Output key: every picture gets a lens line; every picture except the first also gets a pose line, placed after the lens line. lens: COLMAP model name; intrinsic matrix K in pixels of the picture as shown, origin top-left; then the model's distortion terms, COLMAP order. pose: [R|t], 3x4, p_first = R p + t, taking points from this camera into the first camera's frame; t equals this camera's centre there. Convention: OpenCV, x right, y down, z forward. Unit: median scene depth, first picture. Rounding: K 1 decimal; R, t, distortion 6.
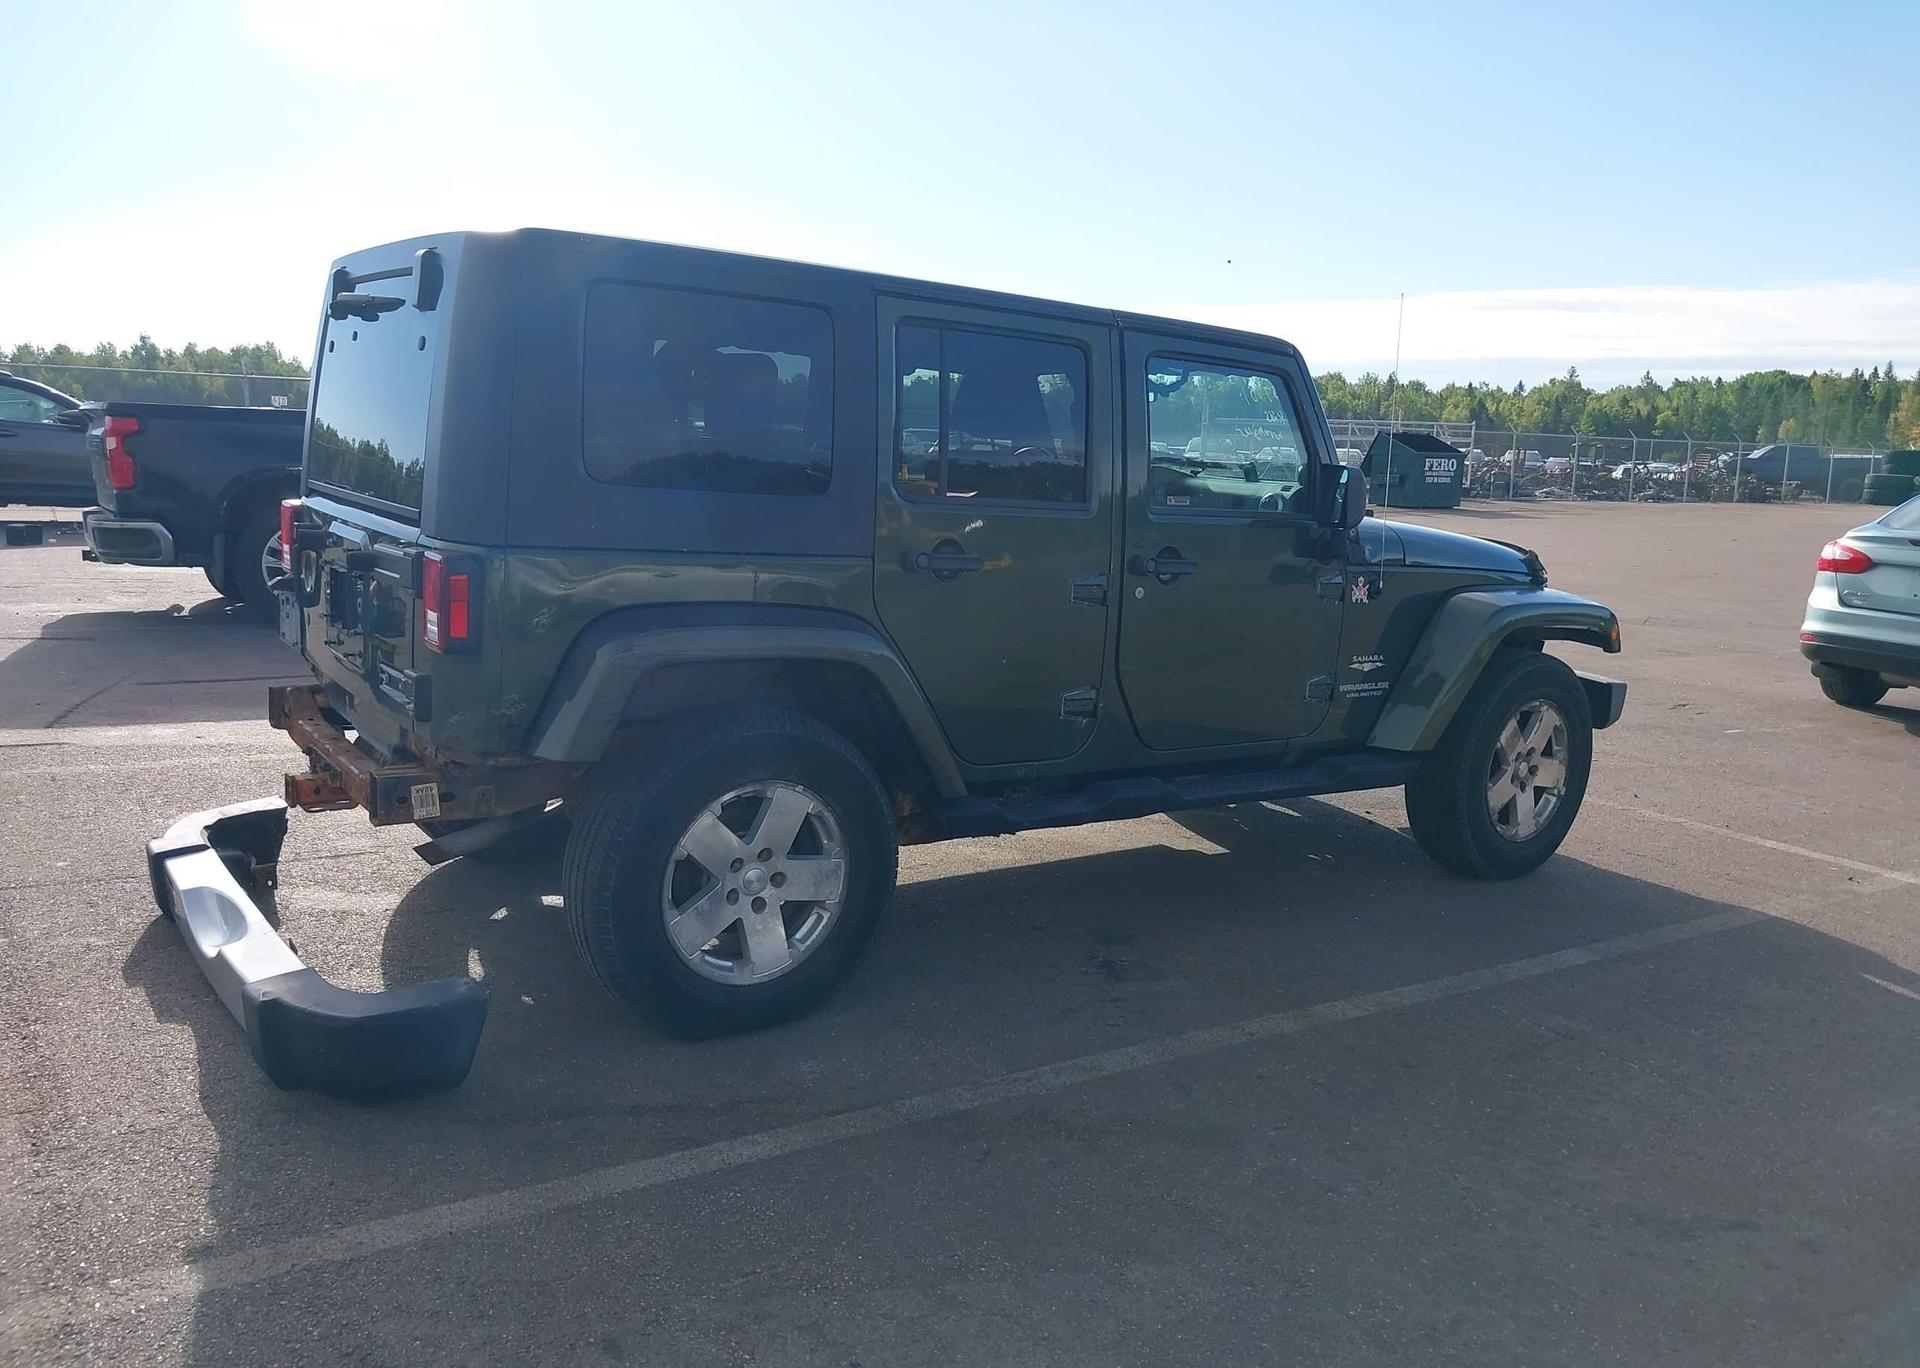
lens RADIAL K [[1488.6, 0, 927.0], [0, 1488.6, 745.4], [0, 0, 1]] dist [0.010557, -0.003442]
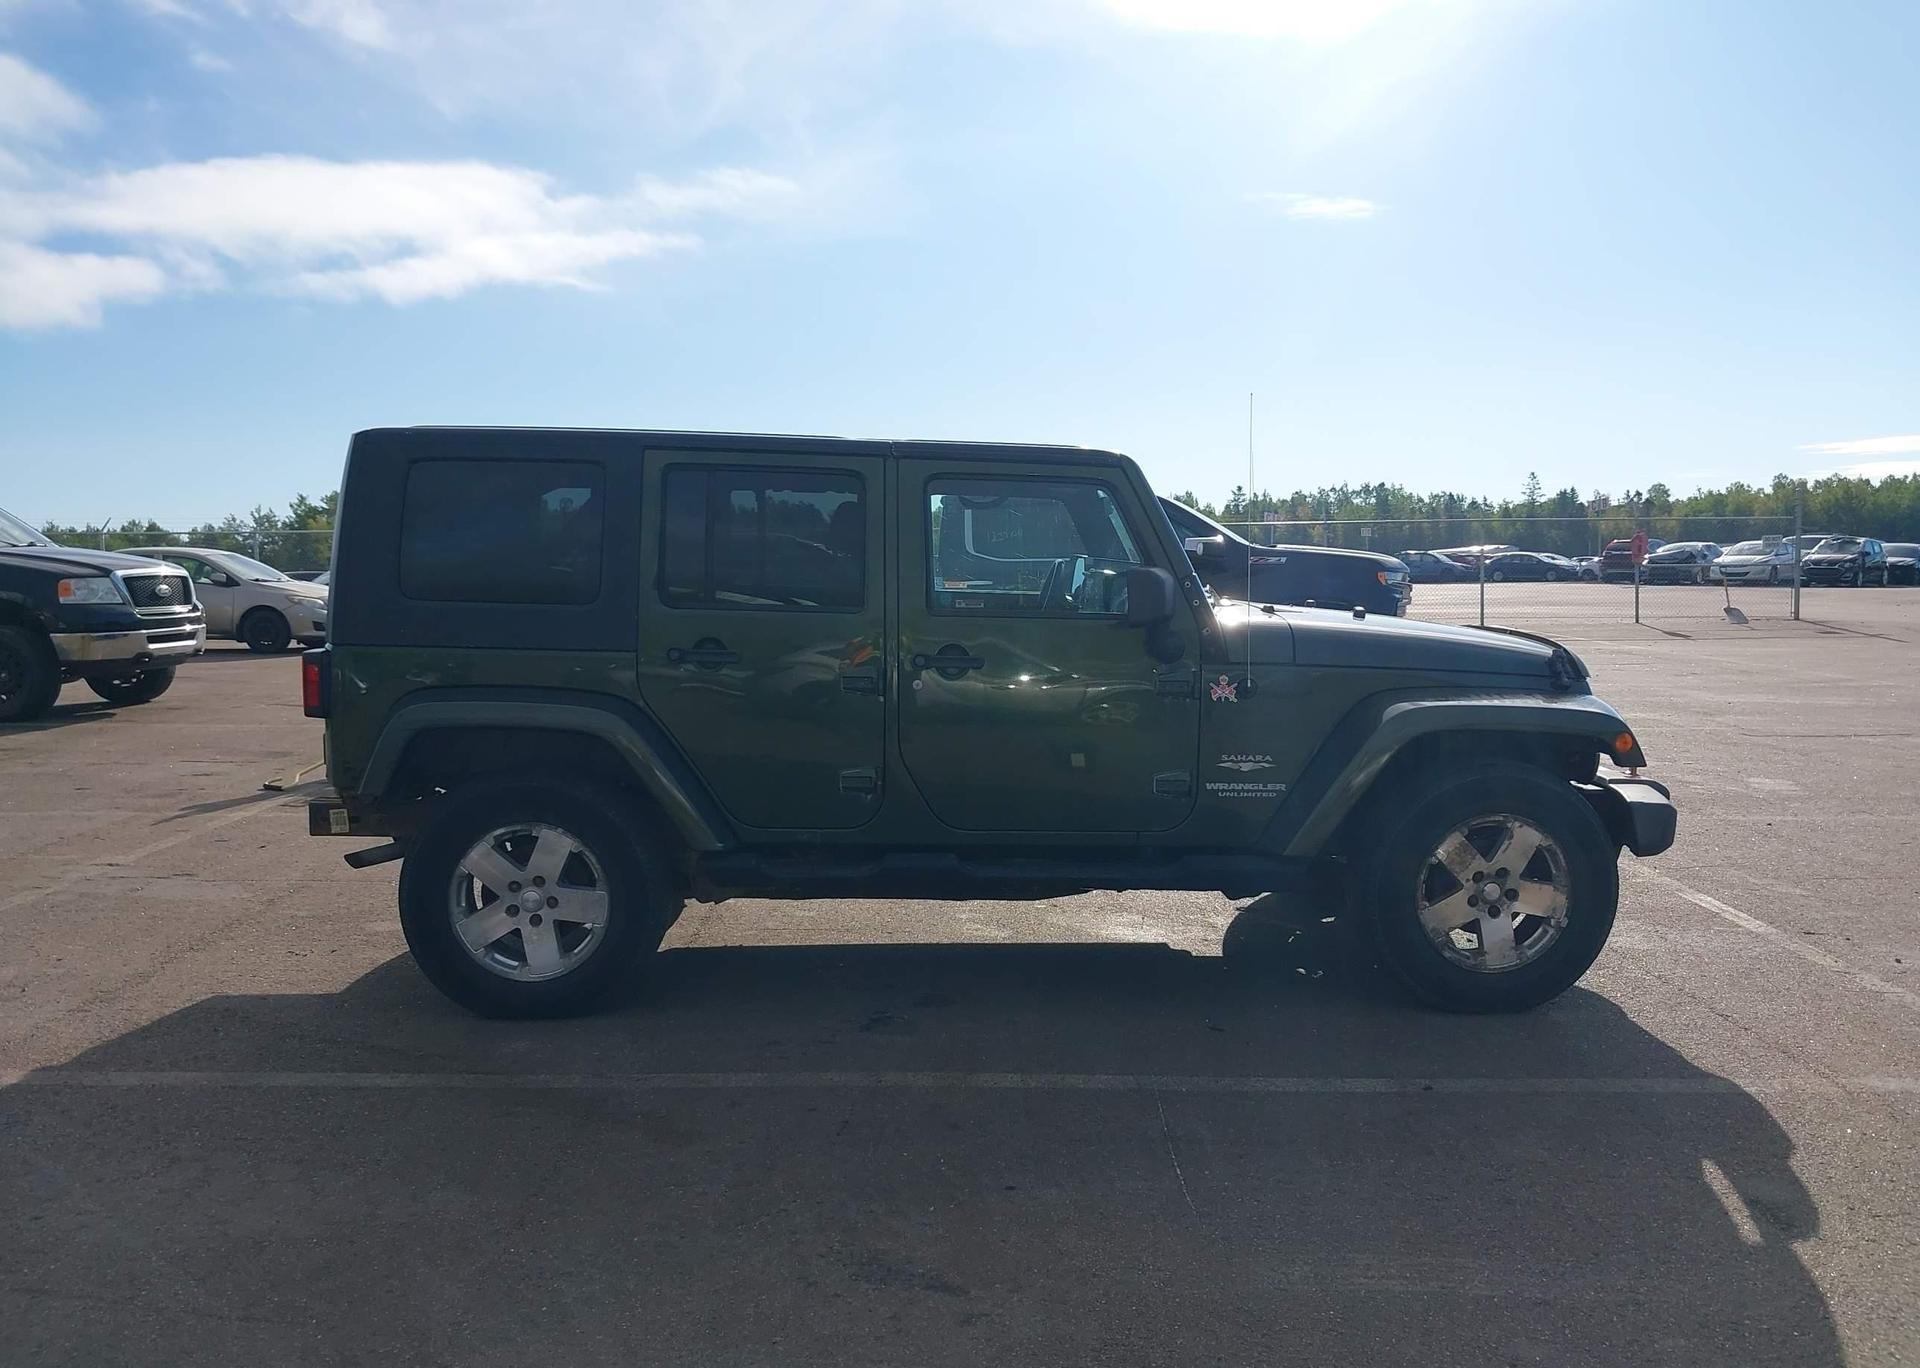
lens RADIAL K [[1488.6, 0, 927.0], [0, 1488.6, 745.4], [0, 0, 1]] dist [0.010557, -0.003442]
pose [[0.838017, 0.024178, -0.545108, 0.710426], [-0.071308, 0.995303, -0.065479, 0.013477], [0.540964, 0.093743, 0.835805, 0.072056]]
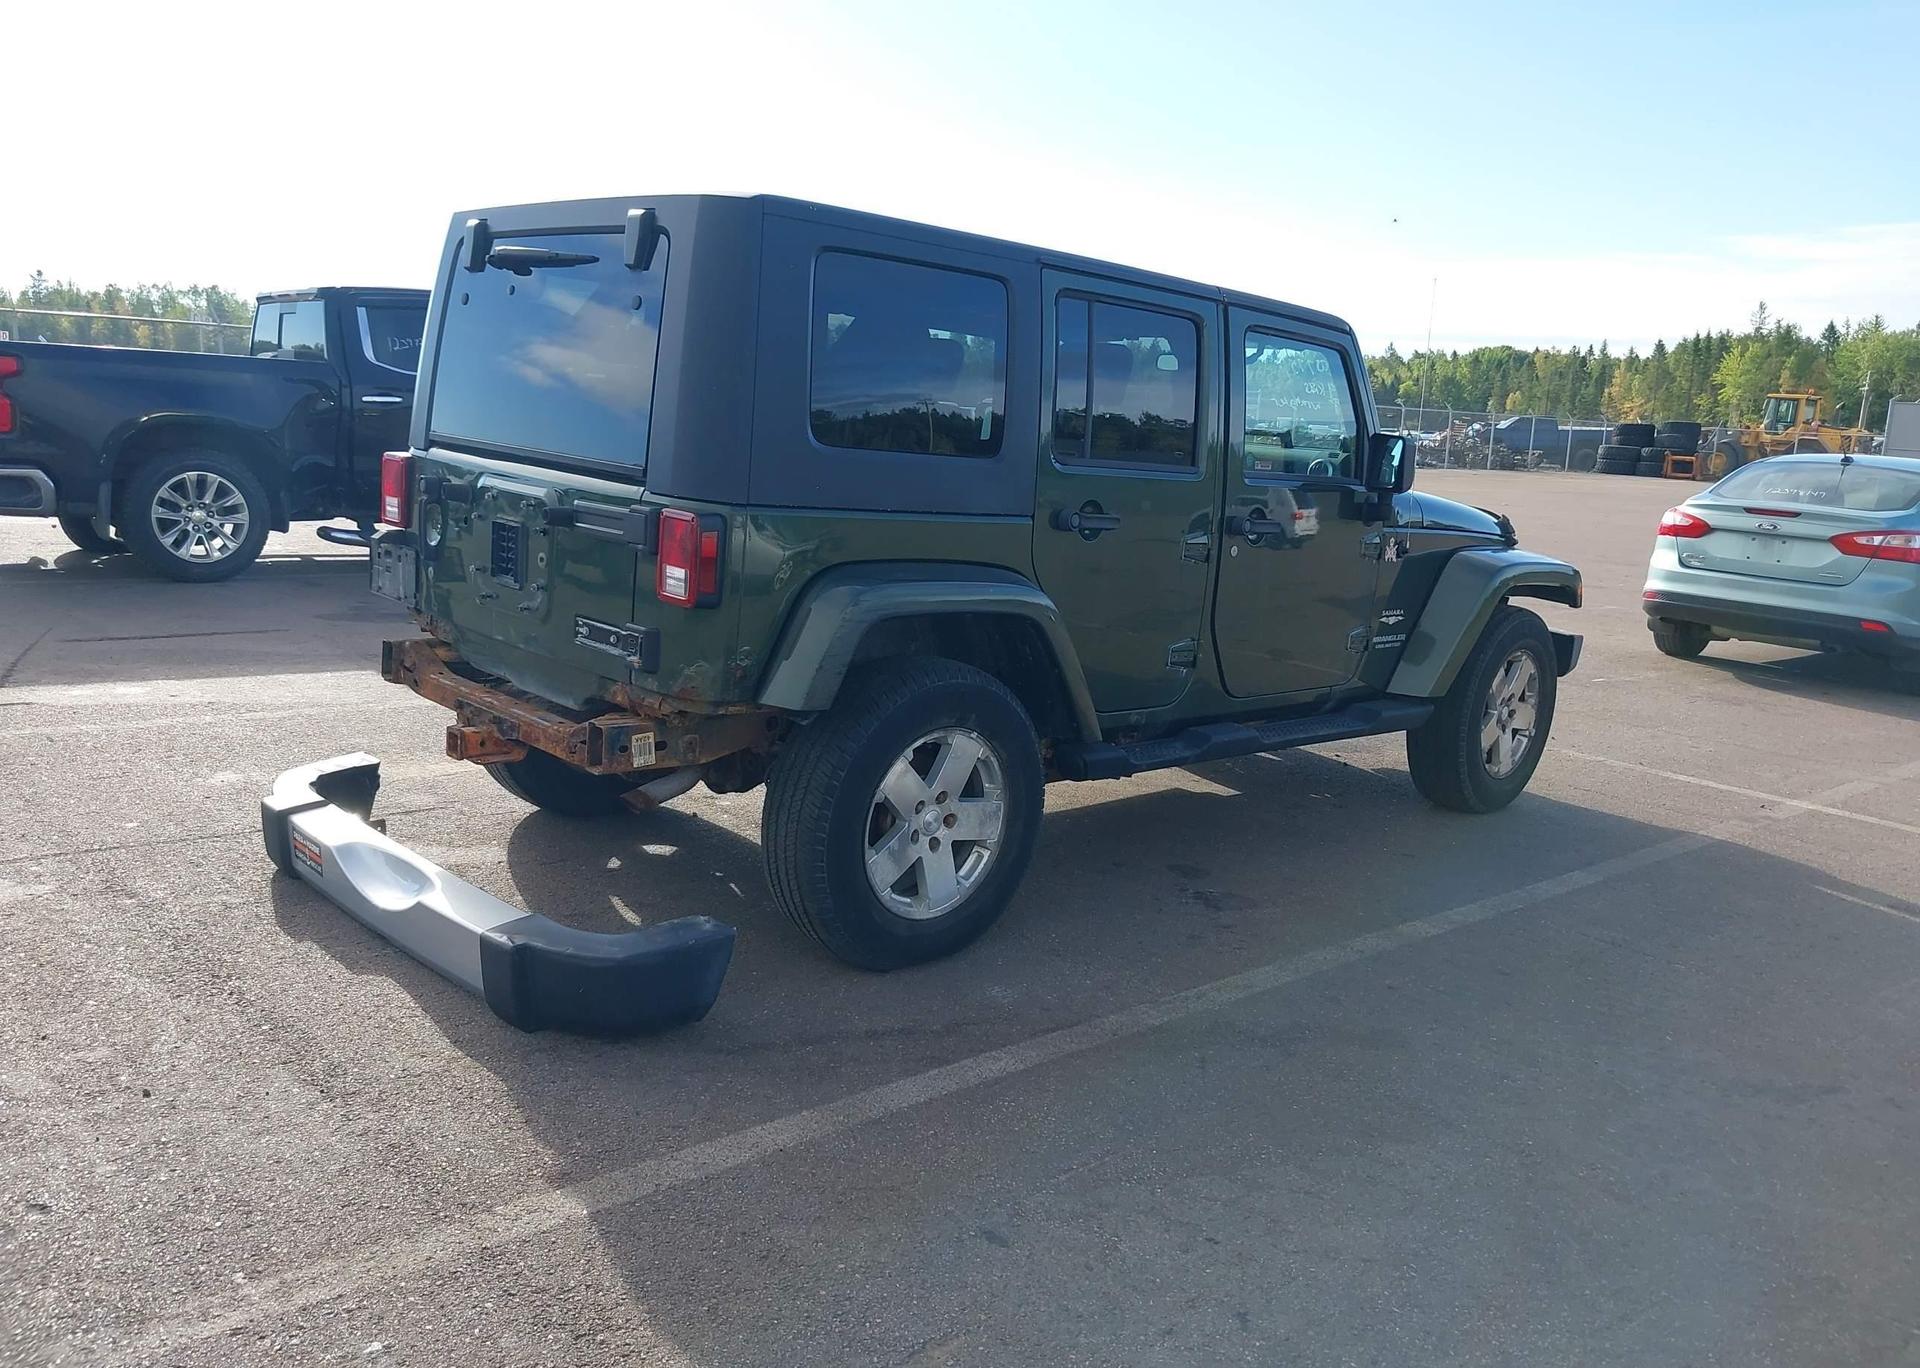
lens RADIAL K [[1488.6, 0, 927.0], [0, 1488.6, 745.4], [0, 0, 1]] dist [0.010557, -0.003442]
pose [[0.988791, -0.013365, 0.148704, -0.223776], [0.009151, 0.999538, 0.028991, 0.004639], [-0.149022, -0.027305, 0.988457, -0.036769]]
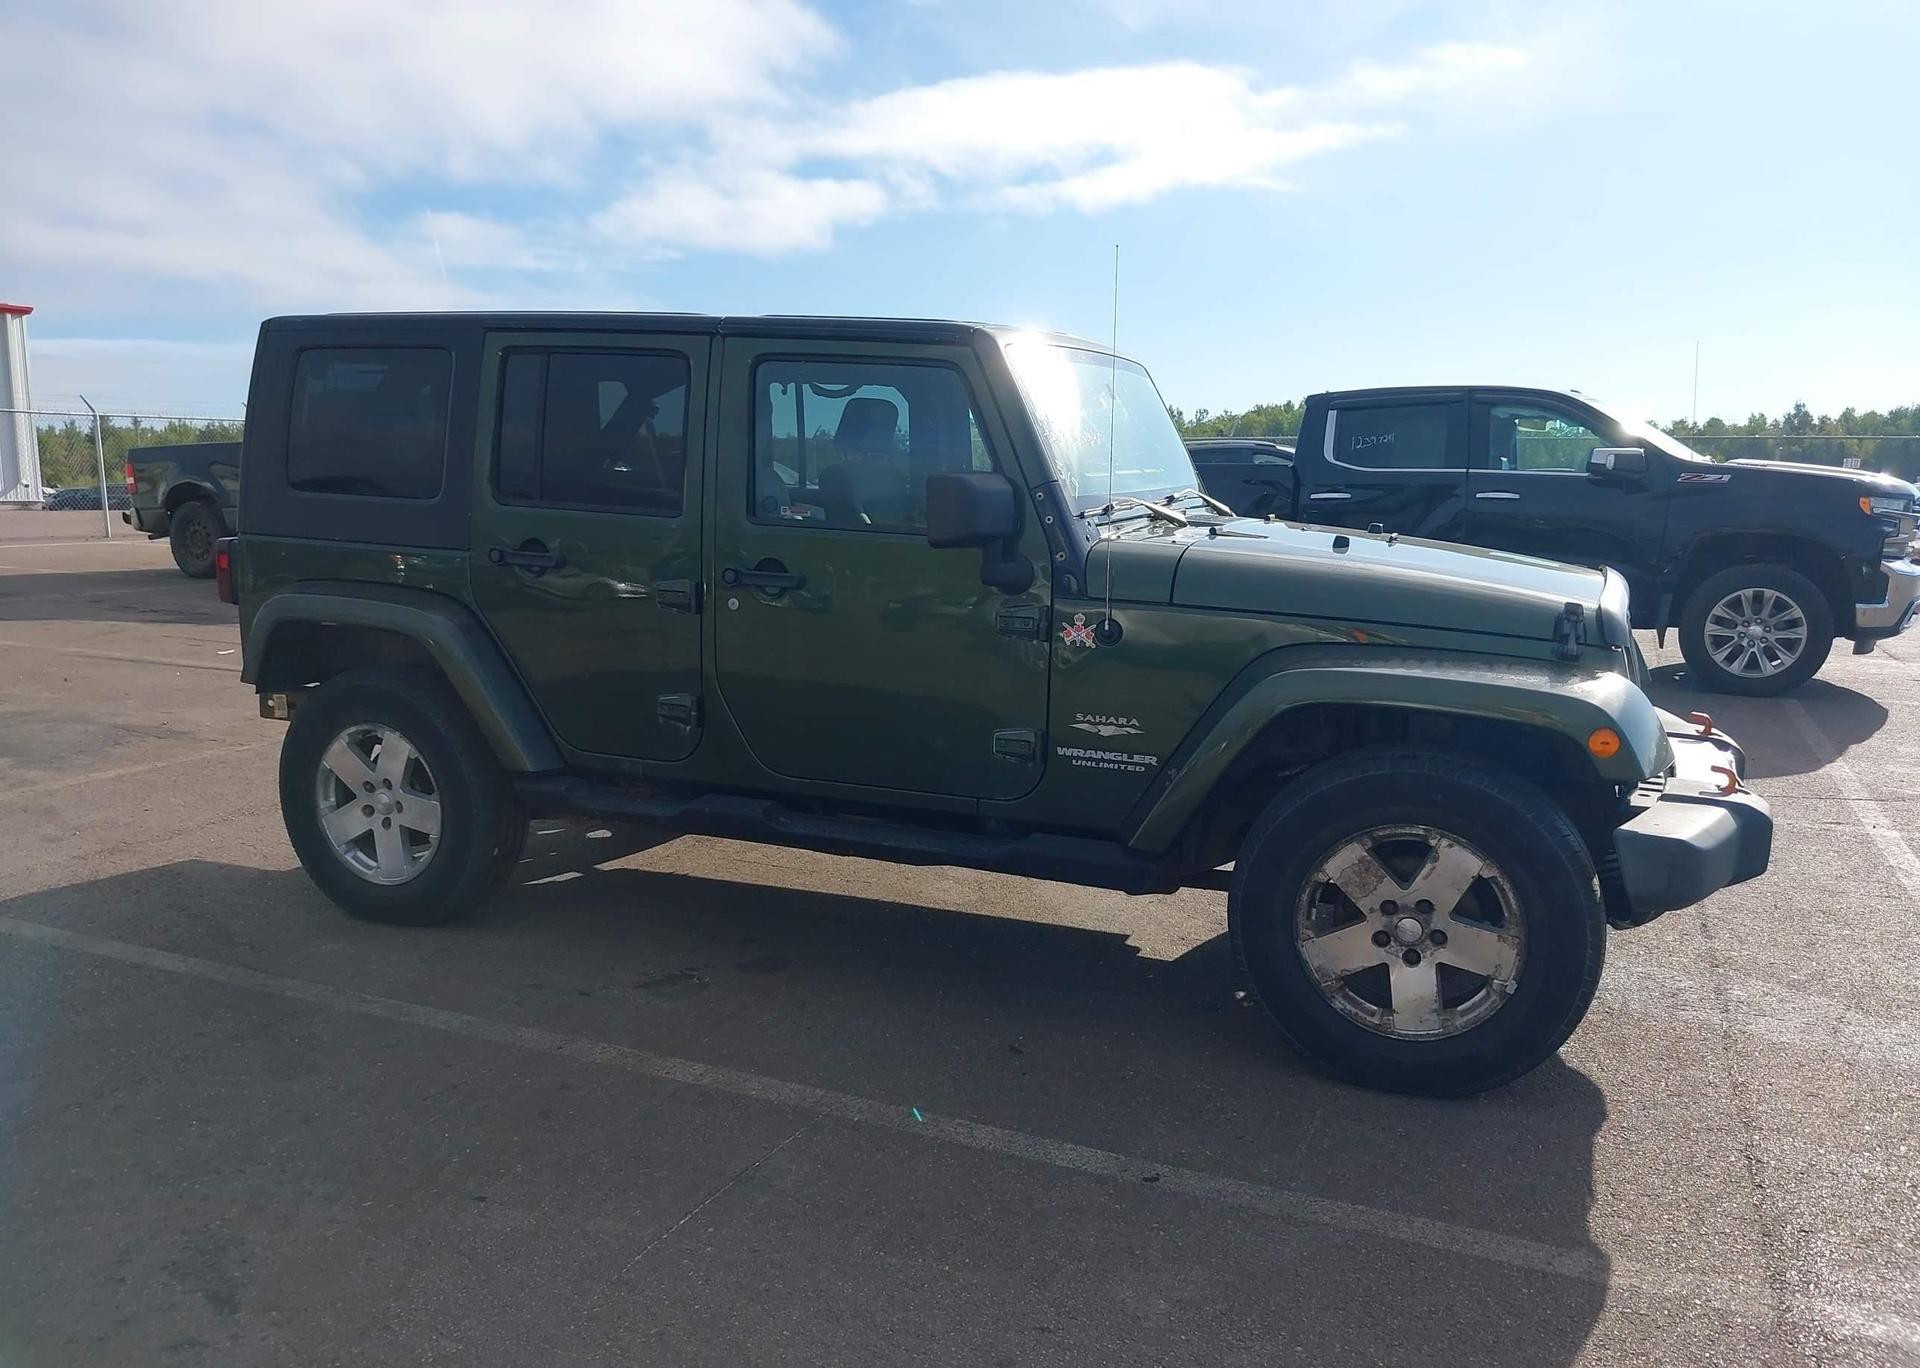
lens RADIAL K [[1488.6, 0, 927.0], [0, 1488.6, 745.4], [0, 0, 1]] dist [0.010557, -0.003442]
pose [[0.552205, 0.121803, -0.824763, 0.958608], [-0.158820, 0.986523, 0.039357, -0.065958], [0.818441, 0.109256, 0.564108, 0.532353]]
